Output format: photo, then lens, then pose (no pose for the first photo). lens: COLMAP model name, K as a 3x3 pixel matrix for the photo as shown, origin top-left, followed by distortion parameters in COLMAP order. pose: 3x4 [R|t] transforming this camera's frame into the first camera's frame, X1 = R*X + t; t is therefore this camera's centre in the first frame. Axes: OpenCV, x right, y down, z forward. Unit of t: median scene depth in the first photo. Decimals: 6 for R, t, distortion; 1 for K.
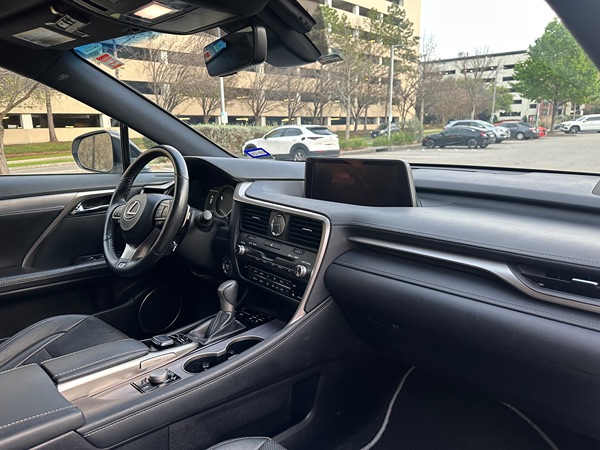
lens RADIAL K [[430.3, 0, 301.8], [0, 430.3, 227.7], [0, 0, 1]] dist [-0.000603, -0.010604]
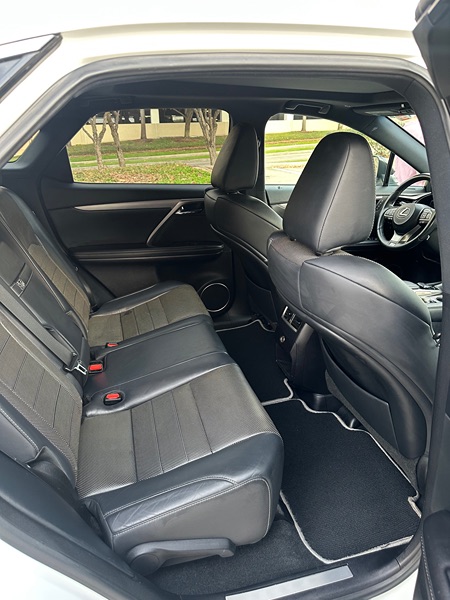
lens RADIAL K [[430.3, 0, 224.6], [0, 430.3, 299.4], [0, 0, 1]] dist [-0.000603, -0.010604]
pose [[0.846494, 0.199479, -0.493615, -0.090170], [-0.112865, 0.973318, 0.199784, 0.031283], [0.520297, -0.113404, 0.846422, -0.847013]]
